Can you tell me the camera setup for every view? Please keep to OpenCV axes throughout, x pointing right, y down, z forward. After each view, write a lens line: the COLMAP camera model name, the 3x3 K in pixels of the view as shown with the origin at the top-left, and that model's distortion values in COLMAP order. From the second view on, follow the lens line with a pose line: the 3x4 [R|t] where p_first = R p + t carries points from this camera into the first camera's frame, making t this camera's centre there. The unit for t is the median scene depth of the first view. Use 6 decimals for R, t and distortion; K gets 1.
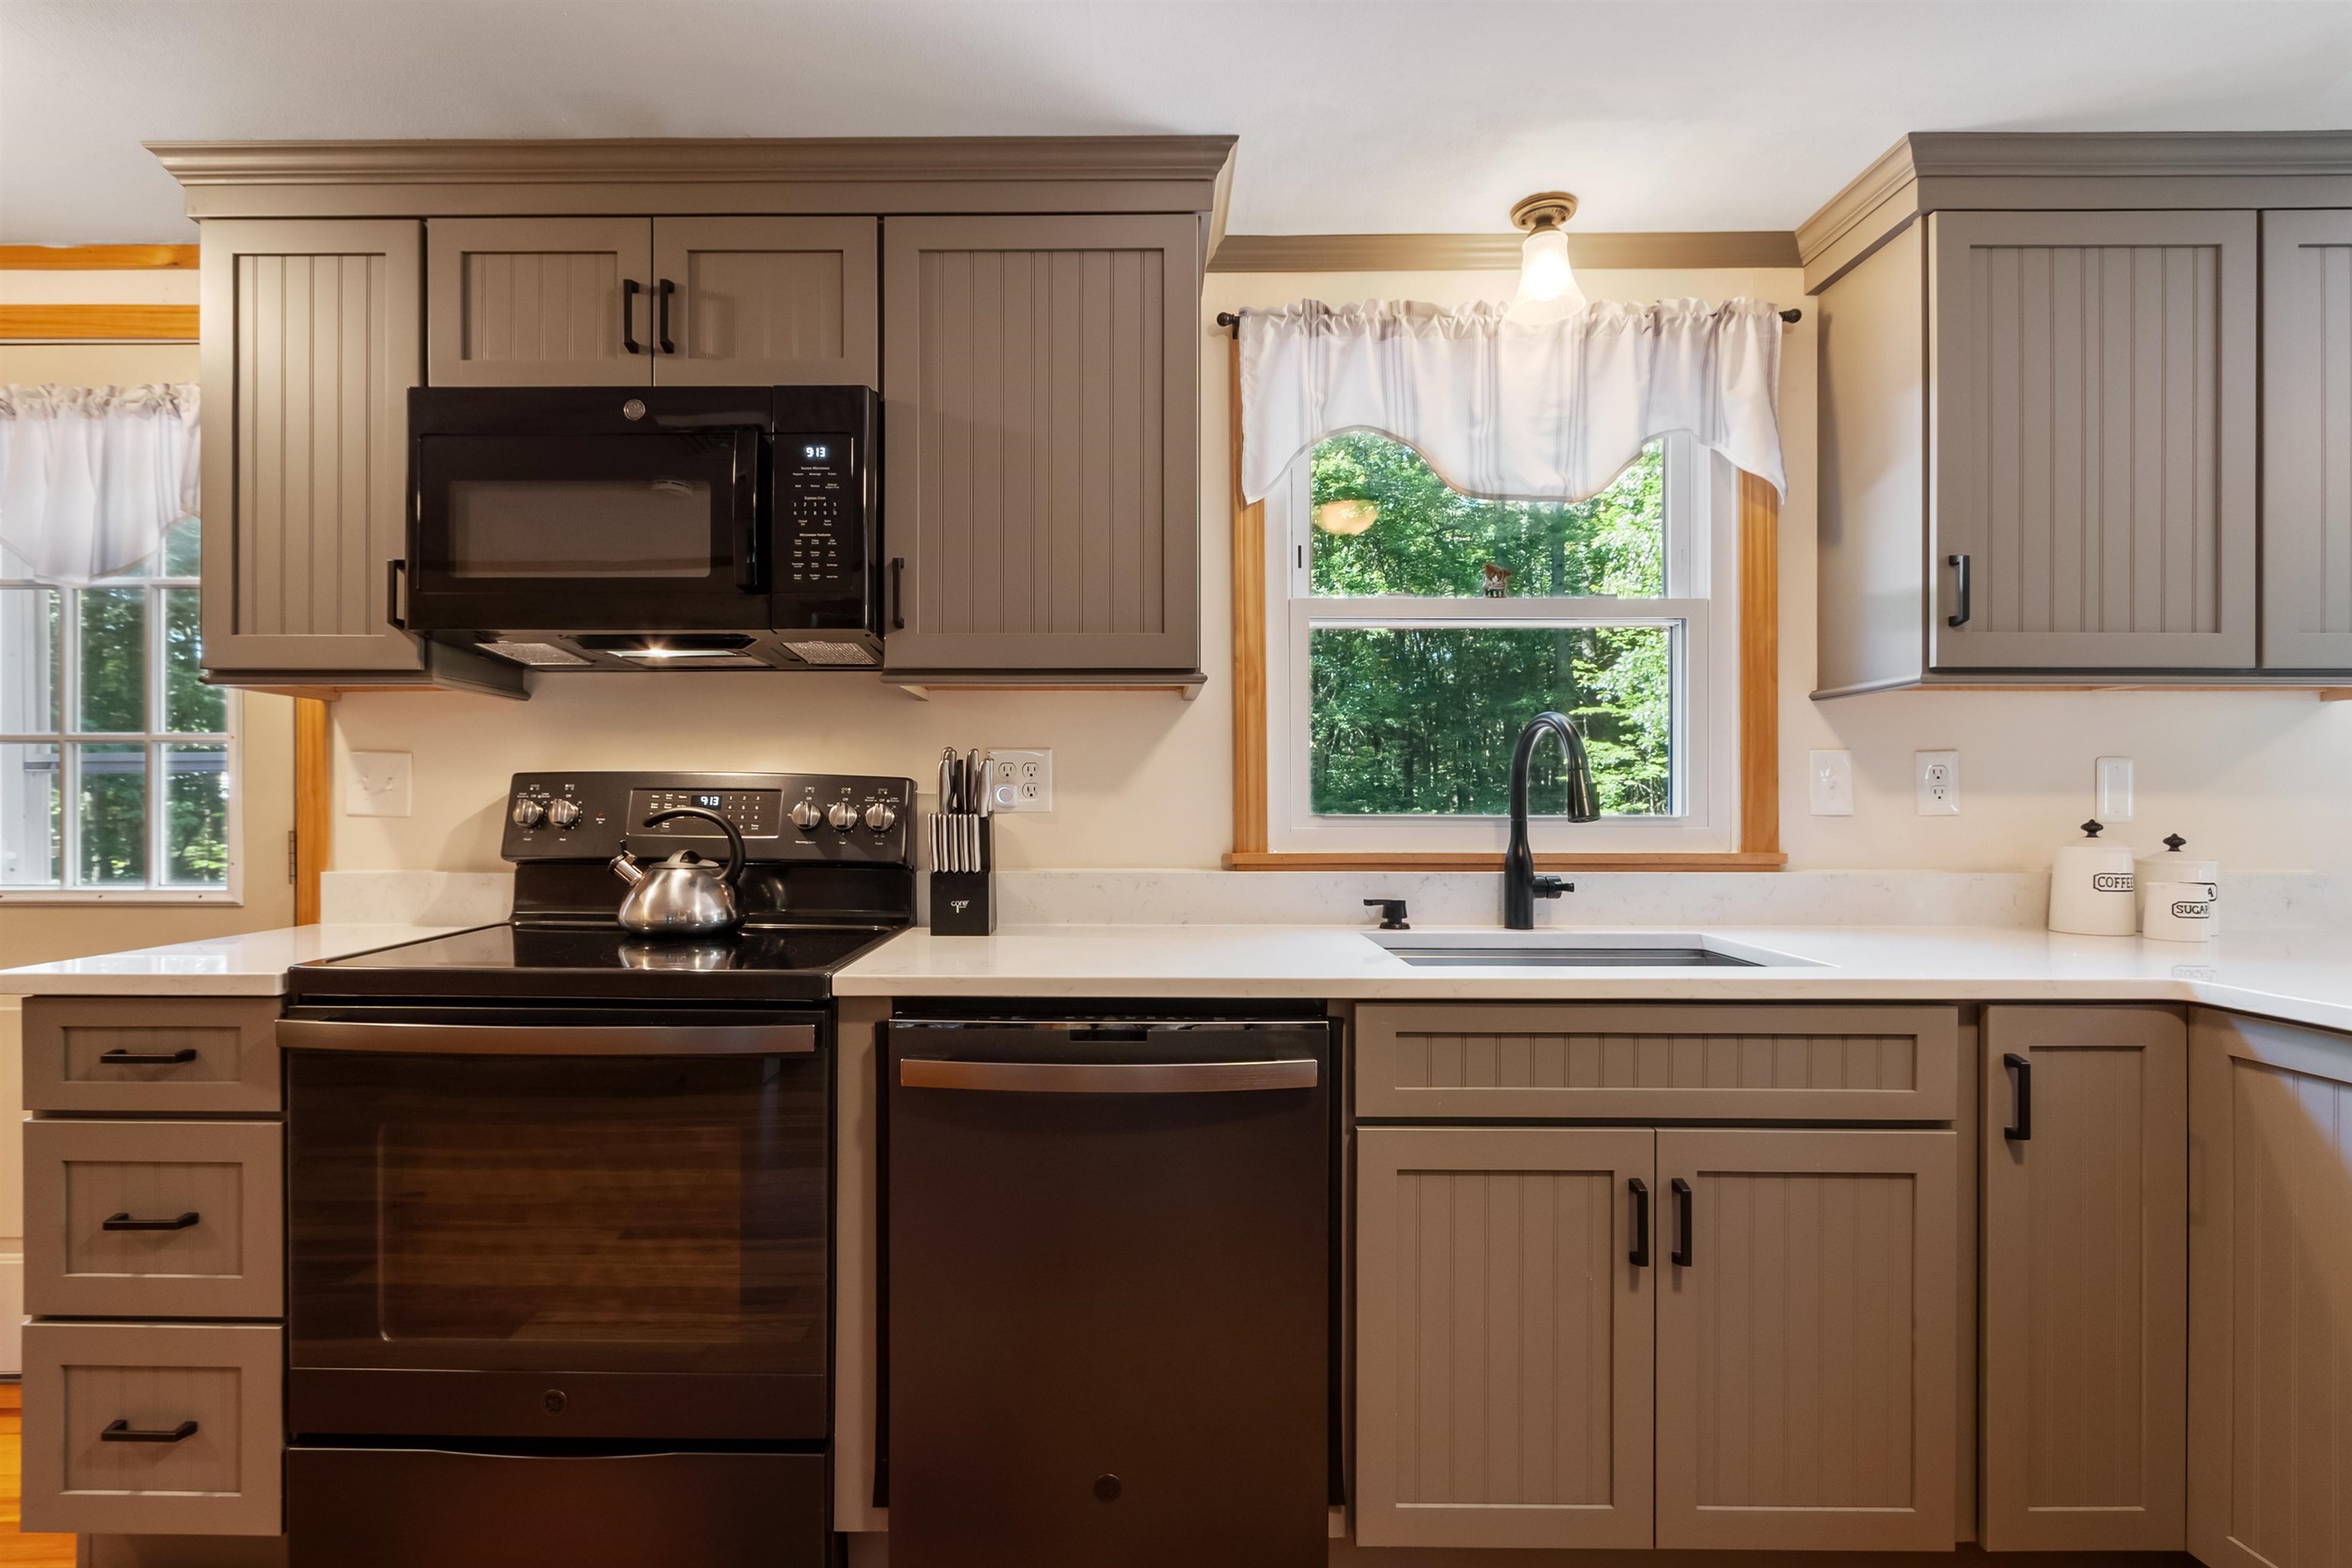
lens RADIAL K [[1155.0, 0, 1130.6], [0, 1155.0, 788.9], [0, 0, 1]] dist [0.002105, -0.001261]
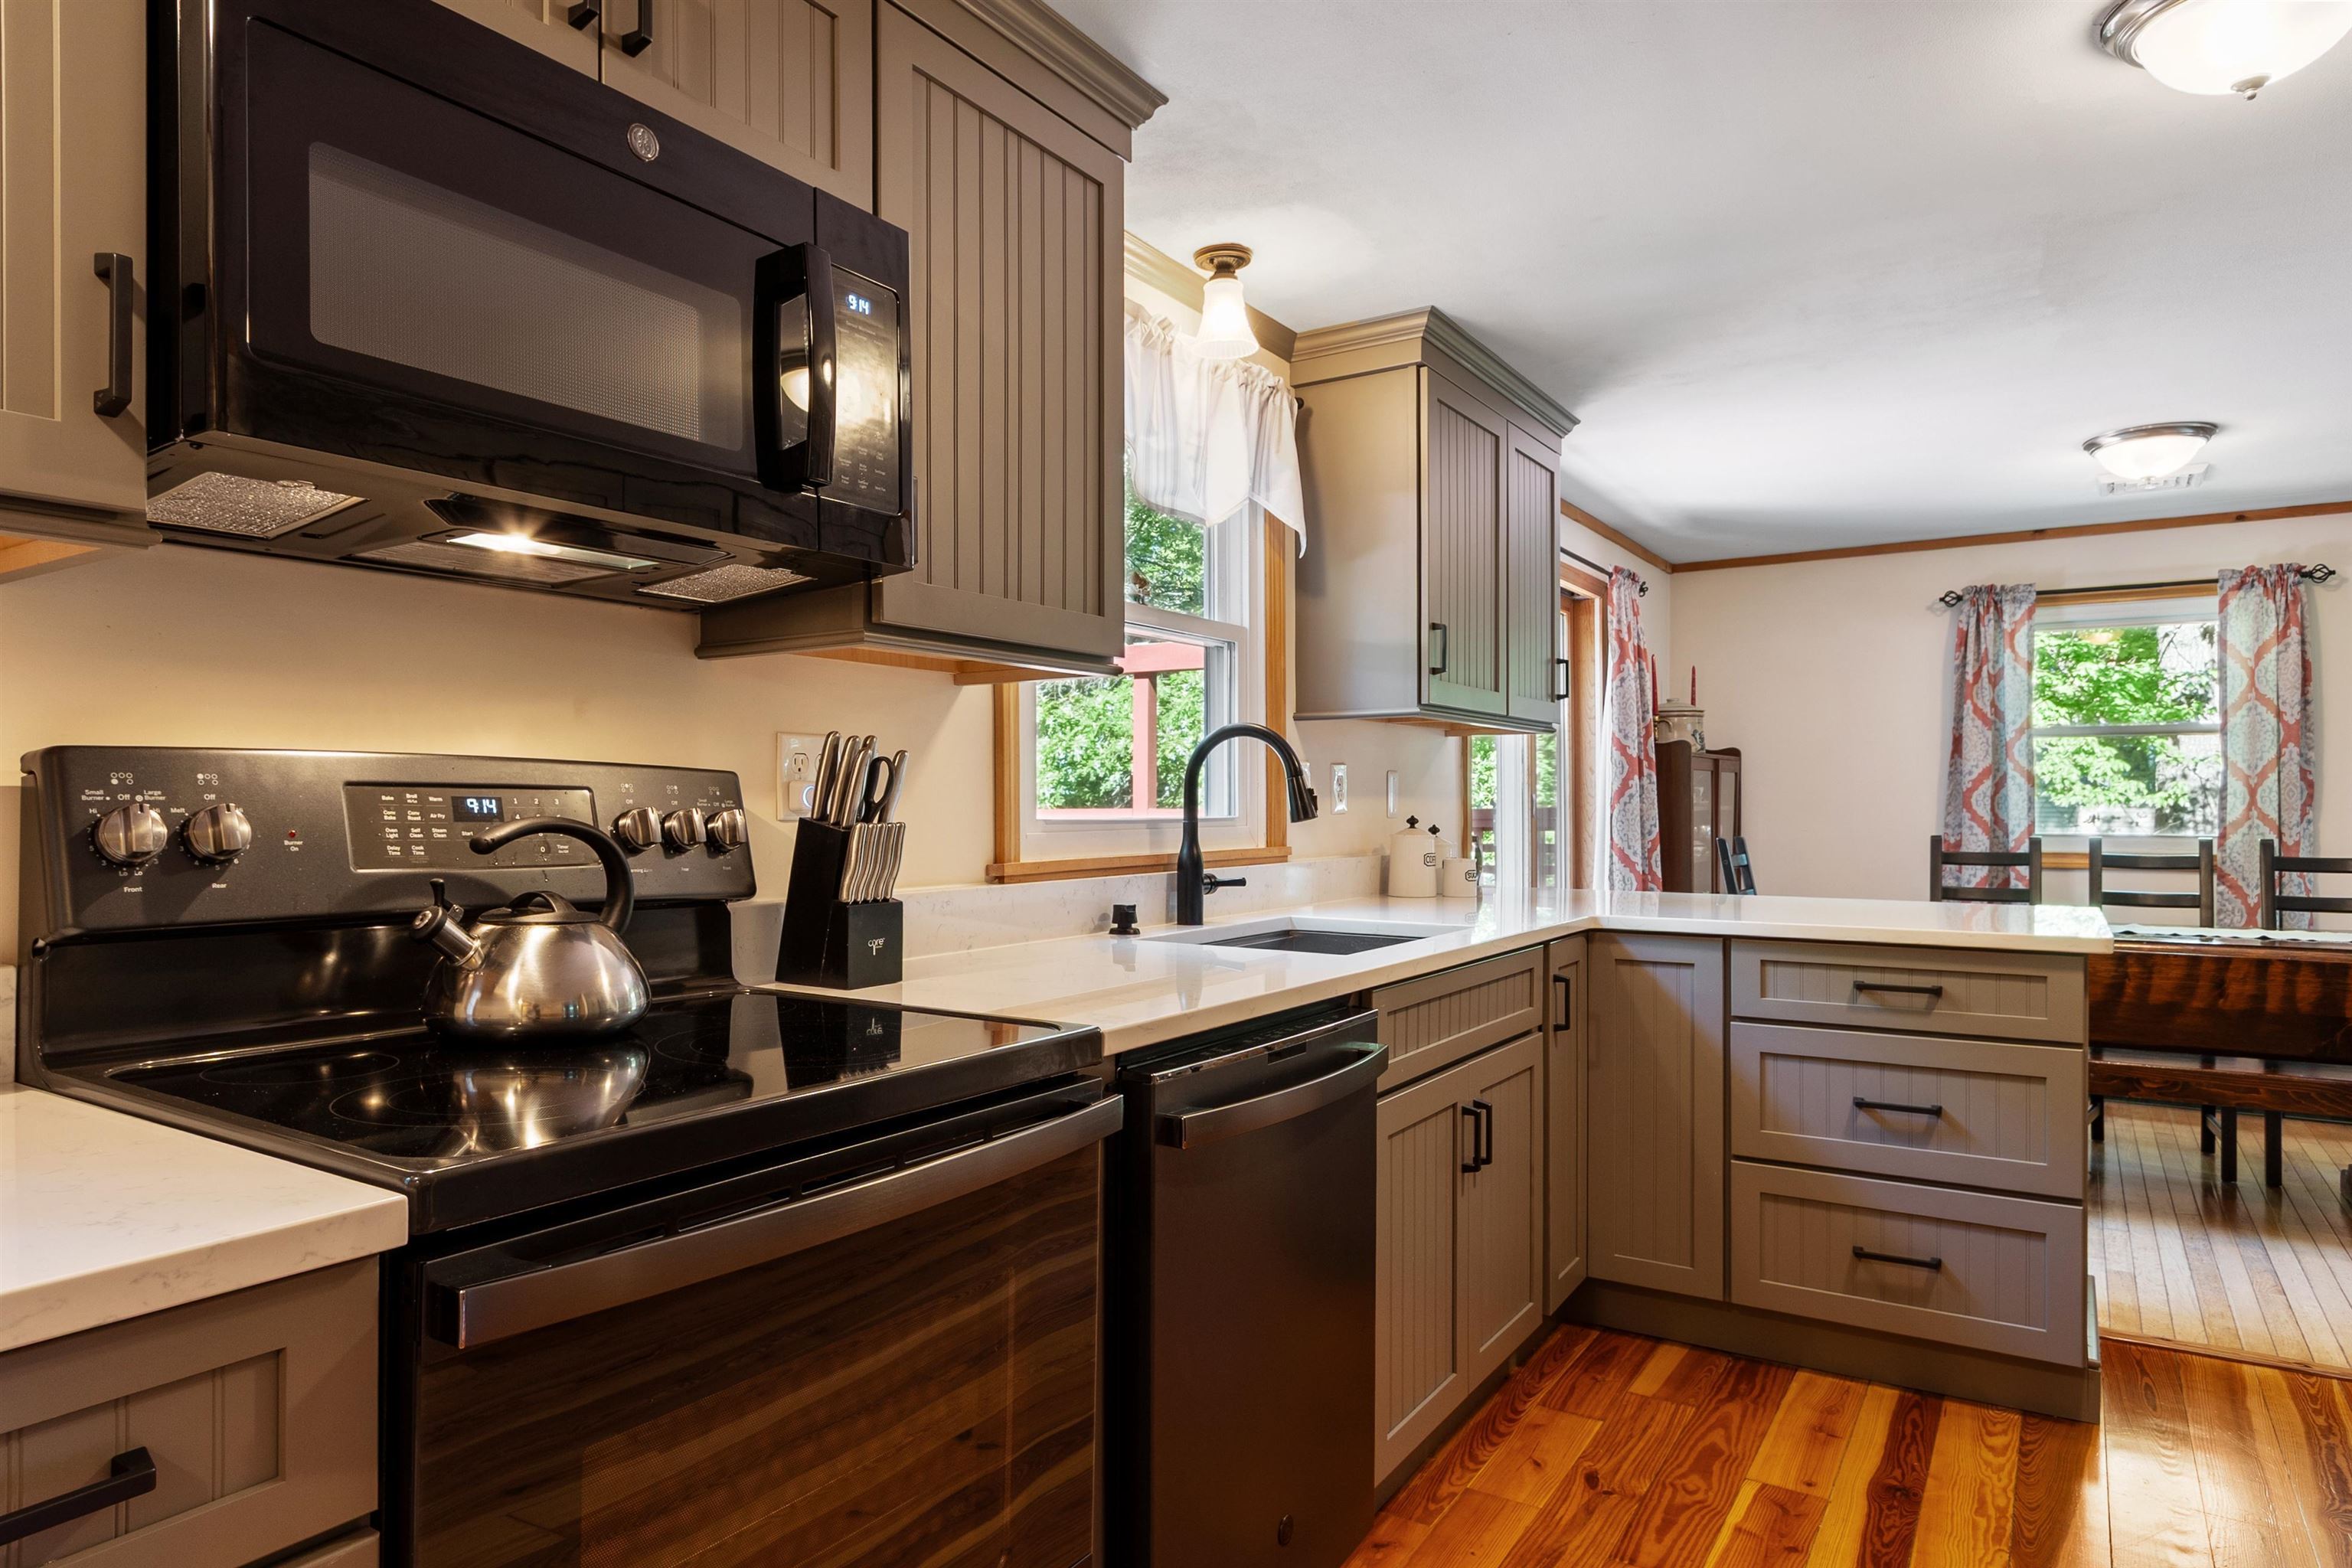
lens RADIAL K [[1396.7, 0, 1116.6], [0, 1396.7, 788.4], [0, 0, 1]] dist [-0.000611, -0.000712]
pose [[0.557035, 0.006523, 0.830463, -0.831838], [-0.007671, 0.999967, -0.002709, 0.000746], [-0.830454, -0.004861, 0.557067, 0.378919]]
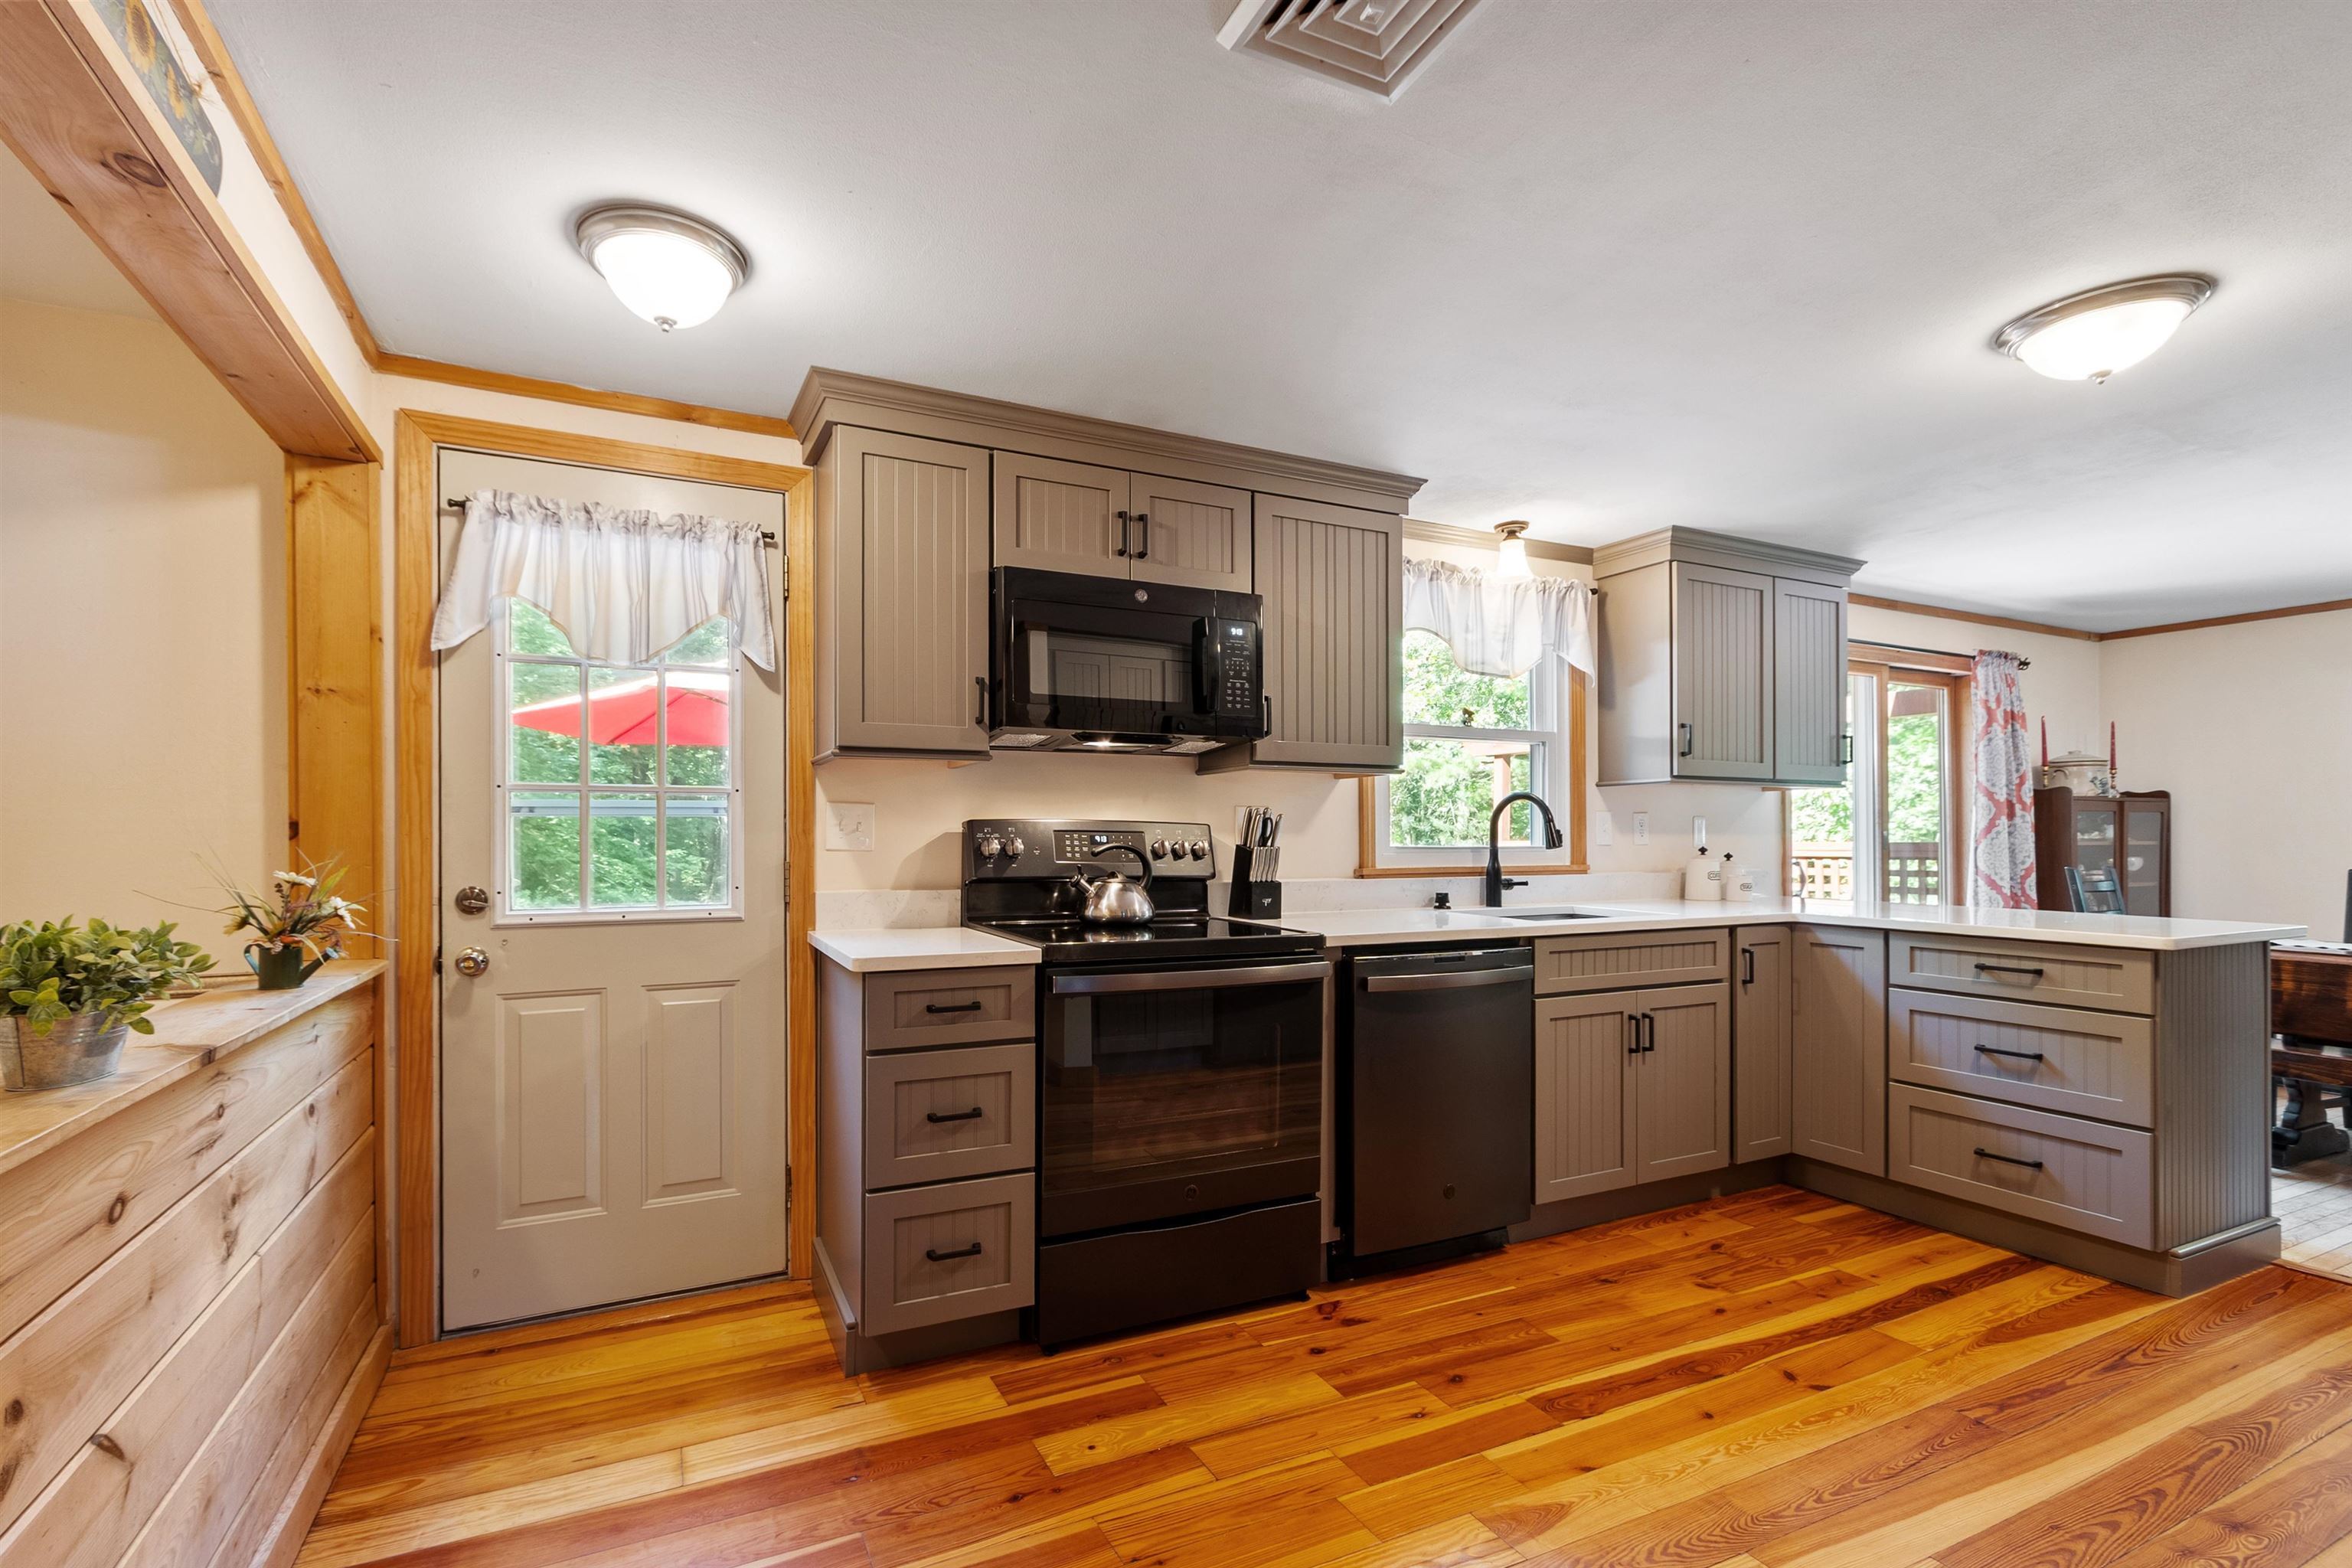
lens RADIAL K [[1025.5, 0, 1123.0], [0, 1025.5, 822.2], [0, 0, 1]] dist [0.000009, 0.000747]
pose [[0.903946, 0.004652, 0.427622, -0.998204], [-0.004020, 0.999989, -0.002381, -0.009708], [-0.427628, 0.000433, 0.903955, -0.261697]]
